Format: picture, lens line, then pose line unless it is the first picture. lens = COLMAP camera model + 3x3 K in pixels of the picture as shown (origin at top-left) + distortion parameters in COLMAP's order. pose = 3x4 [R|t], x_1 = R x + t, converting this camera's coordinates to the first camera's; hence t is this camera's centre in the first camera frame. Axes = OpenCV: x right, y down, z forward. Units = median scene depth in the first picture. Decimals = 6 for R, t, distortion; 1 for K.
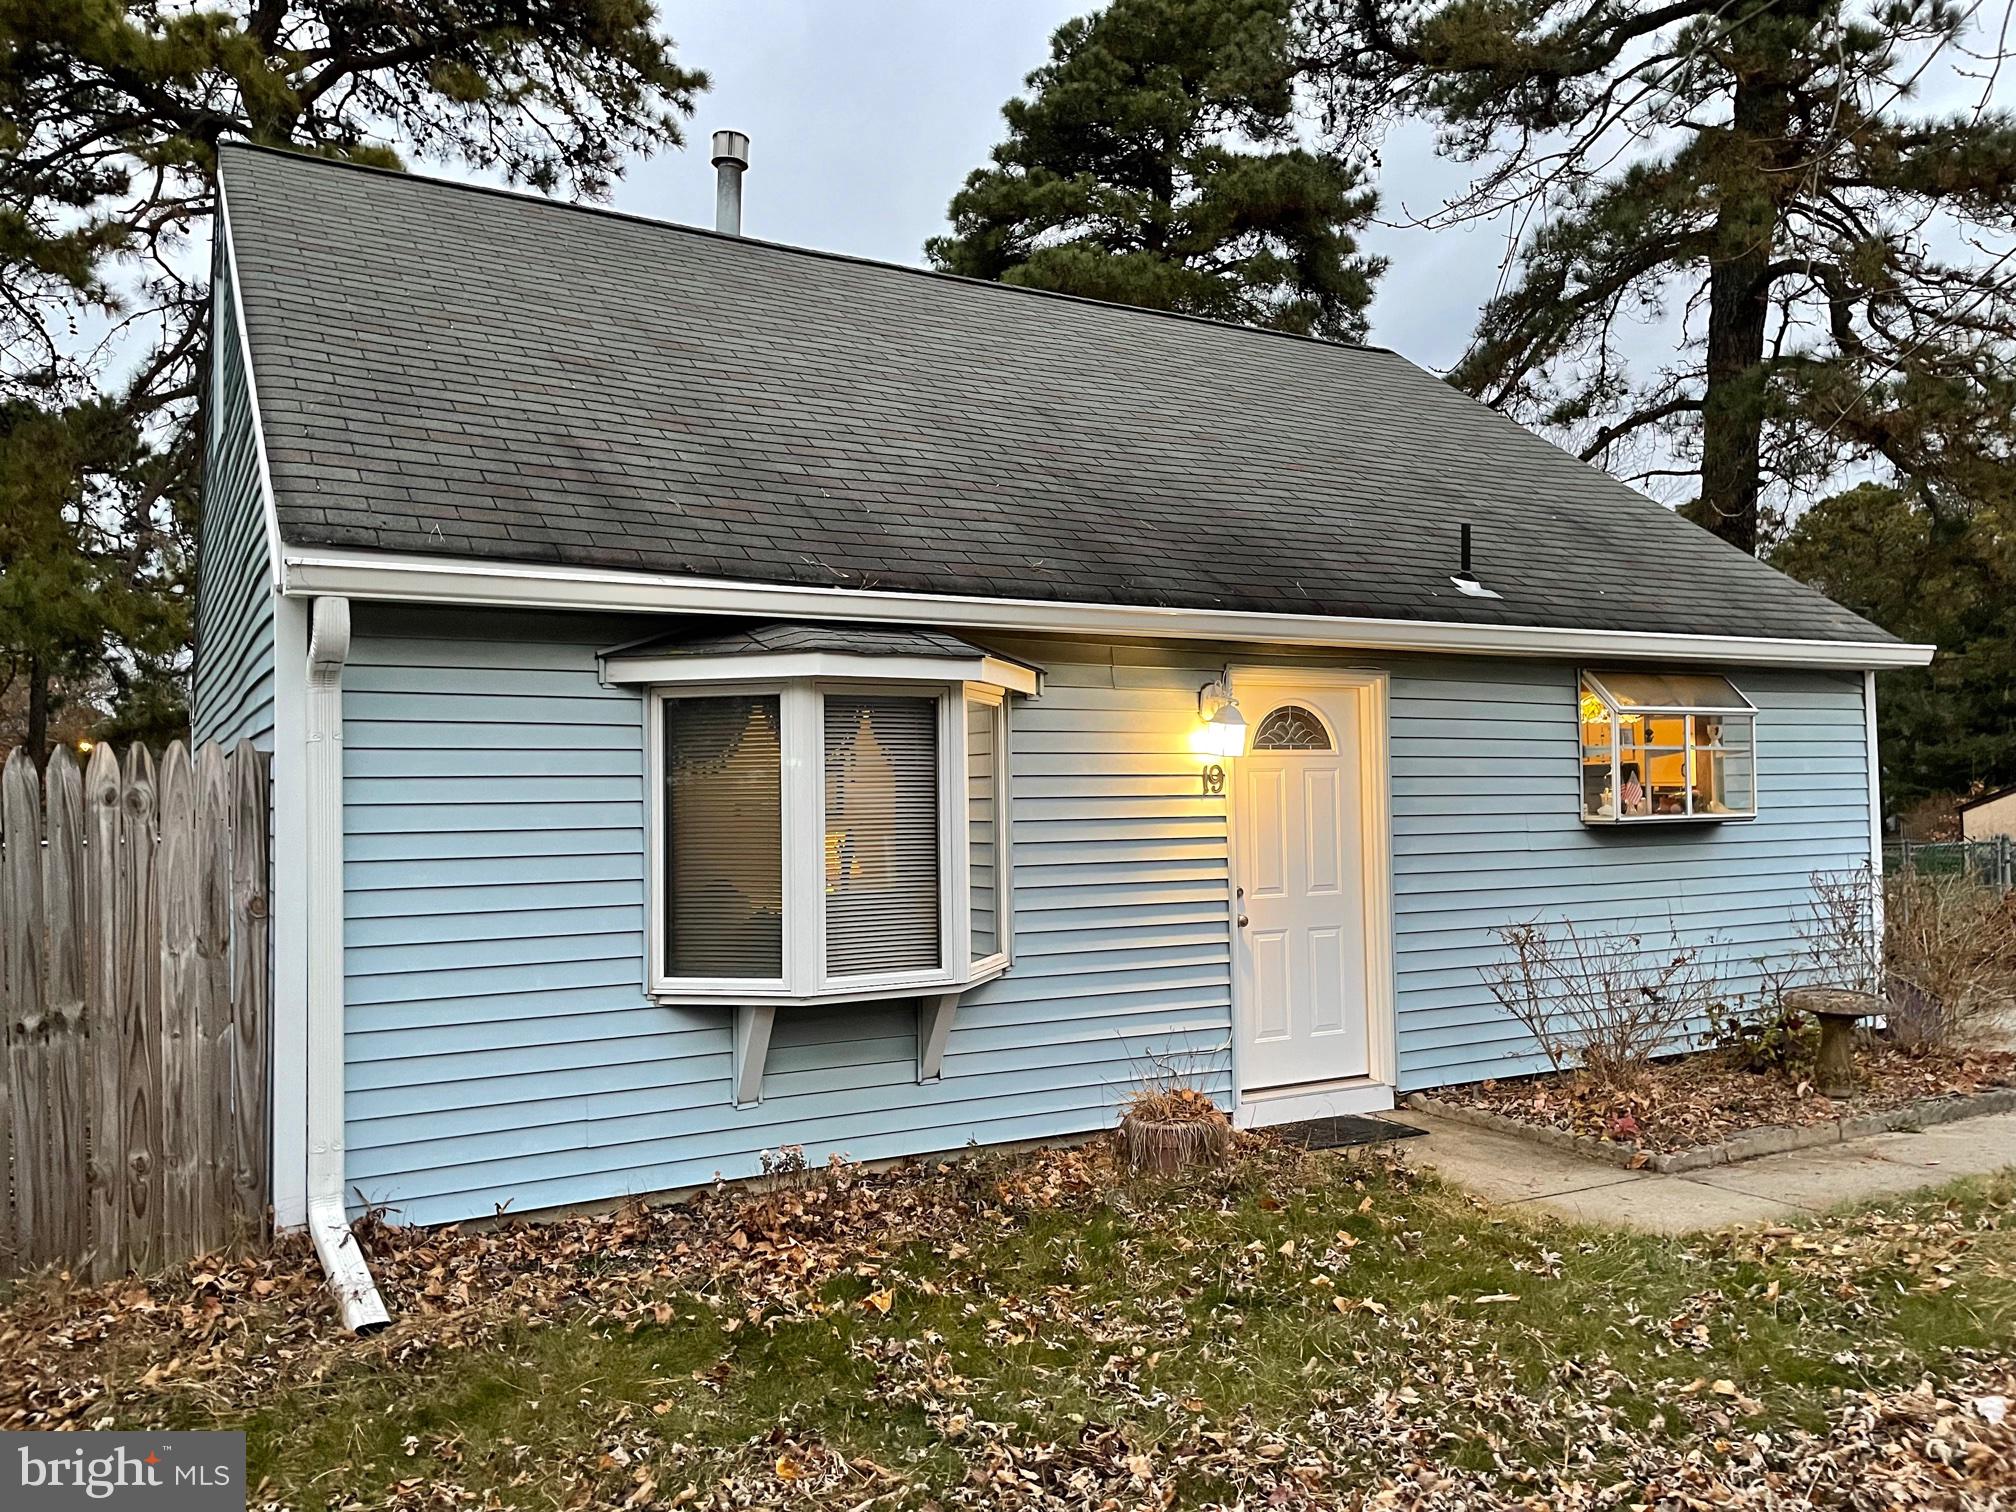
lens RADIAL K [[1565.1, 0, 1004.3], [0, 1565.1, 754.5], [0, 0, 1]] dist [0.100468, -0.158405]
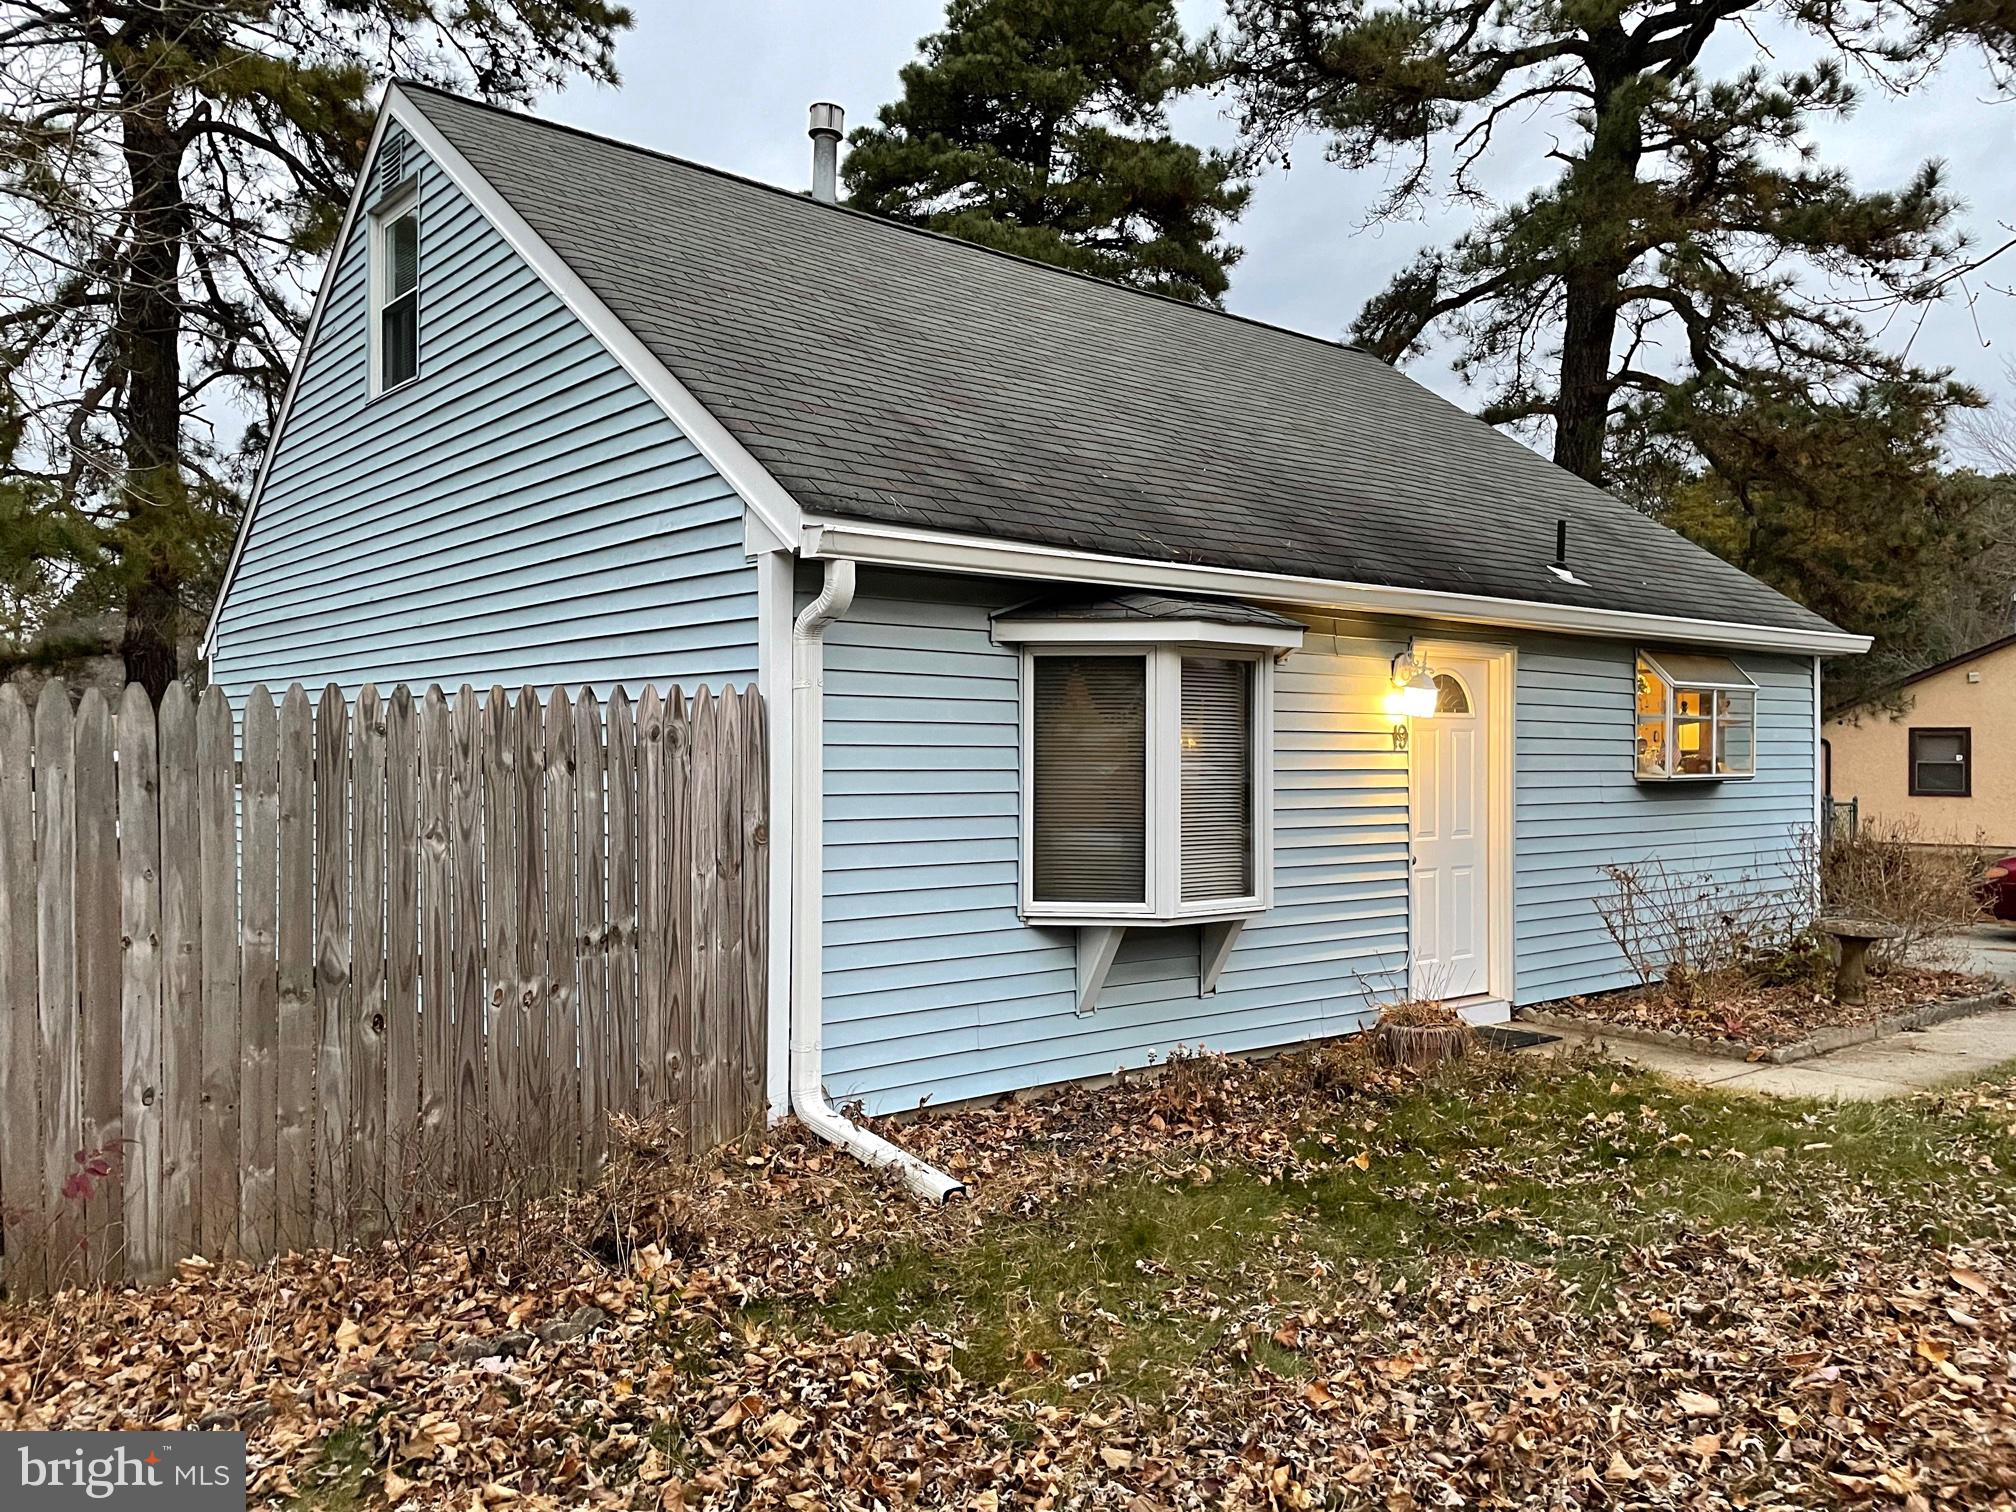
lens RADIAL K [[1565.1, 0, 1004.3], [0, 1565.1, 754.5], [0, 0, 1]] dist [0.100468, -0.158405]
pose [[0.982957, 0.018717, 0.182881, -0.331502], [-0.024111, 0.999336, 0.027317, 0.003556], [-0.182248, -0.031261, 0.982755, -0.078188]]
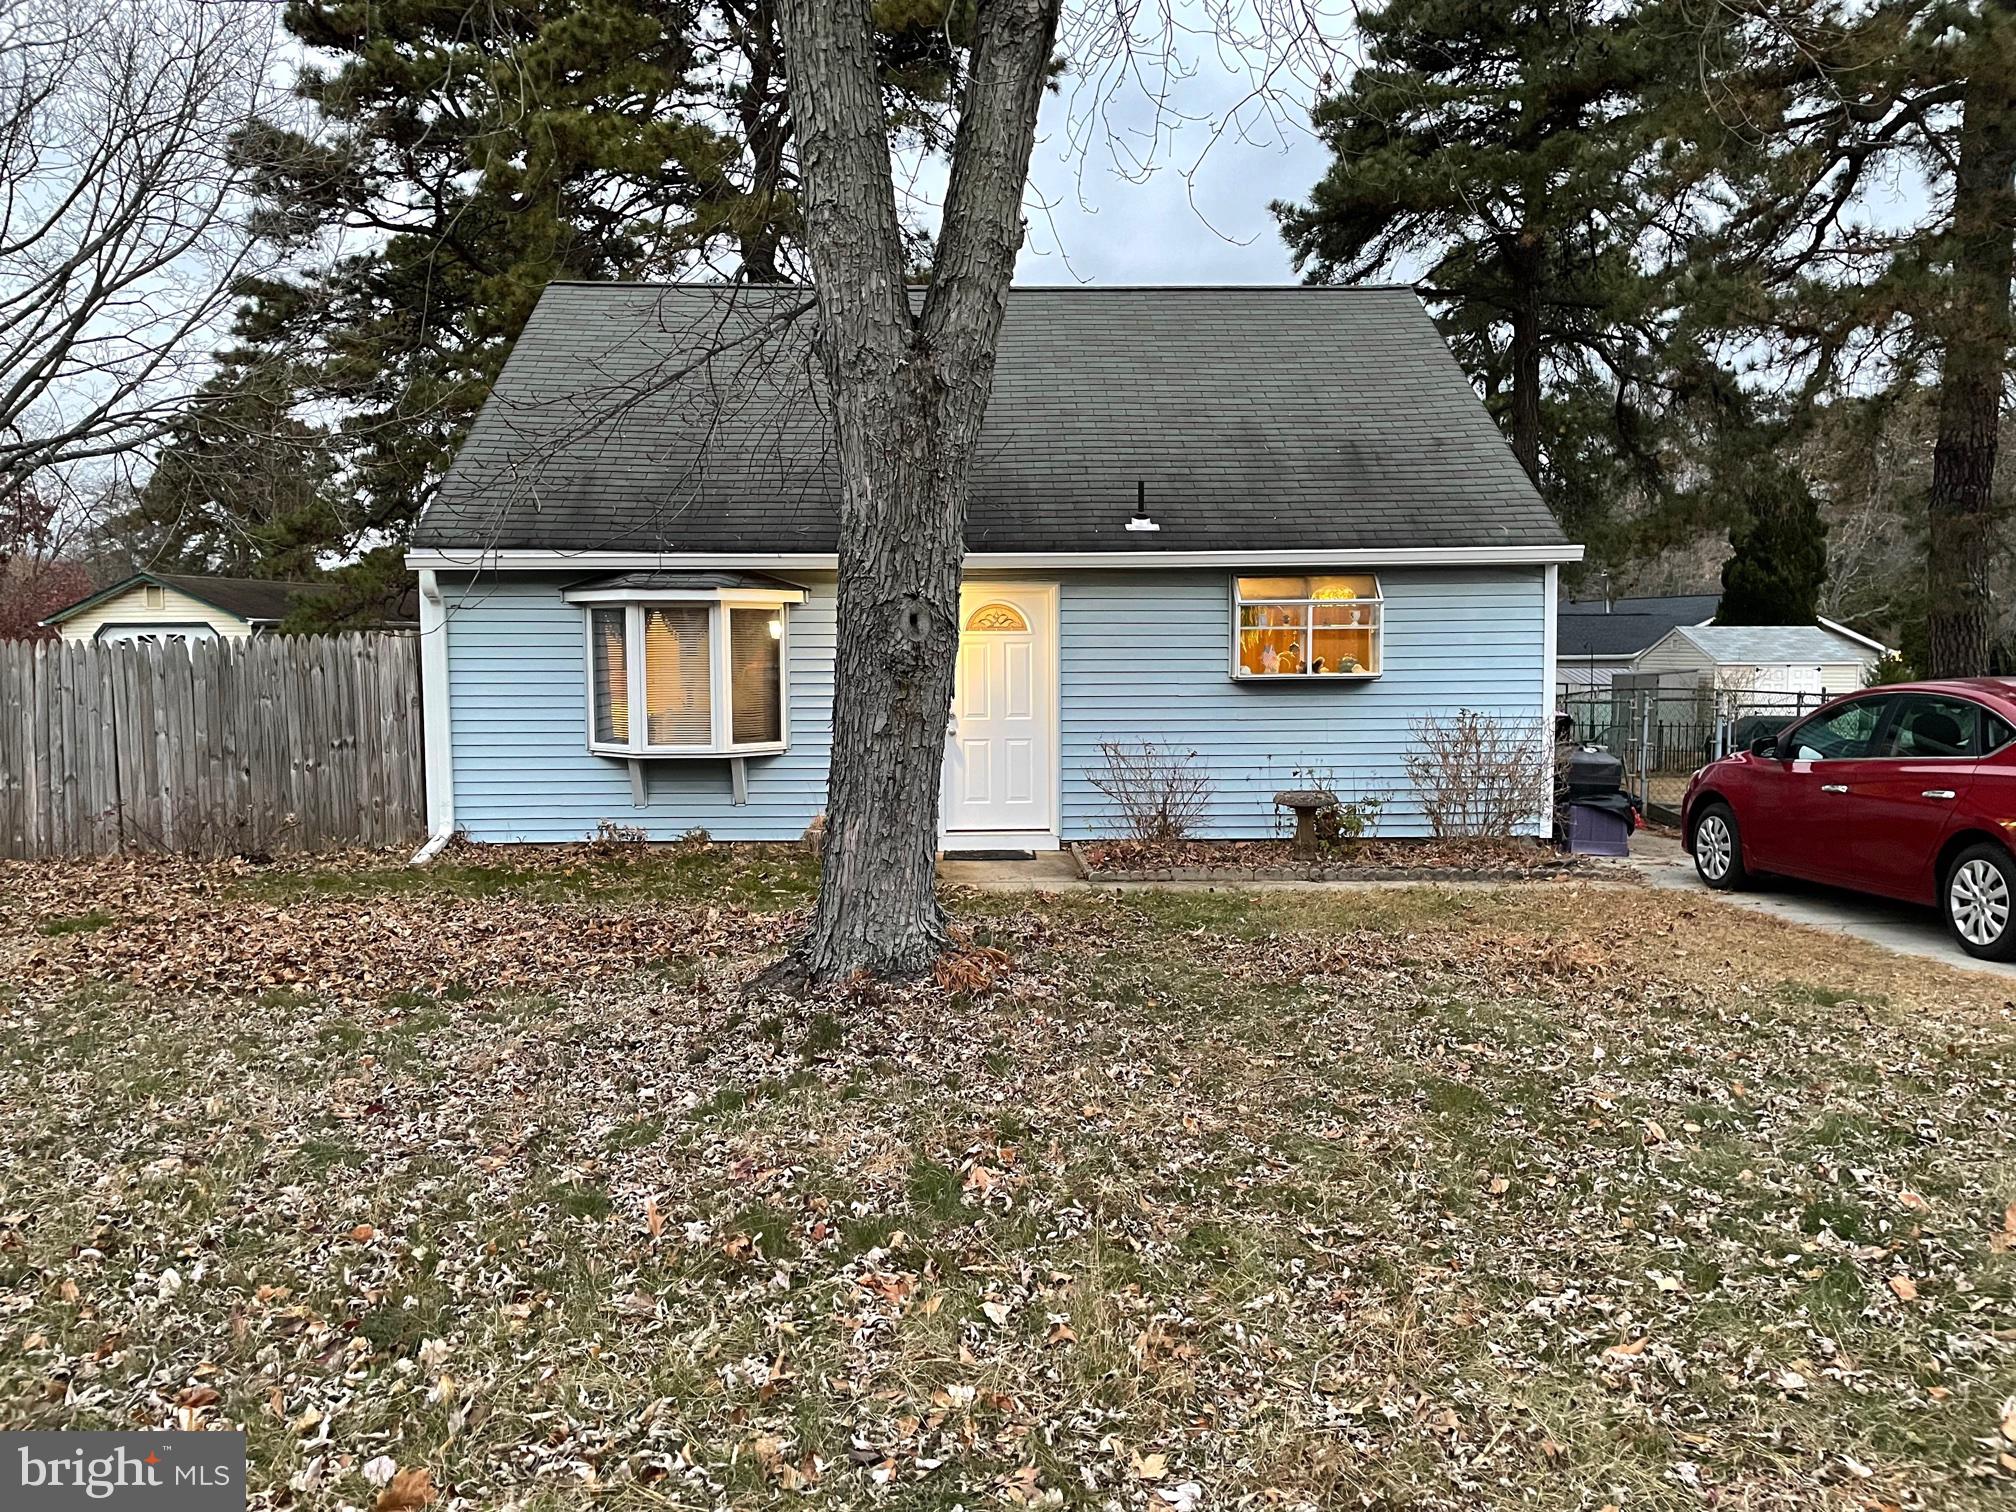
lens RADIAL K [[1565.1, 0, 1004.3], [0, 1565.1, 754.5], [0, 0, 1]] dist [0.100468, -0.158405]
pose [[0.875521, 0.047490, -0.480841, 0.951239], [0.005559, 0.994102, 0.108304, -0.050284], [0.483148, -0.097496, 0.870093, -0.425419]]
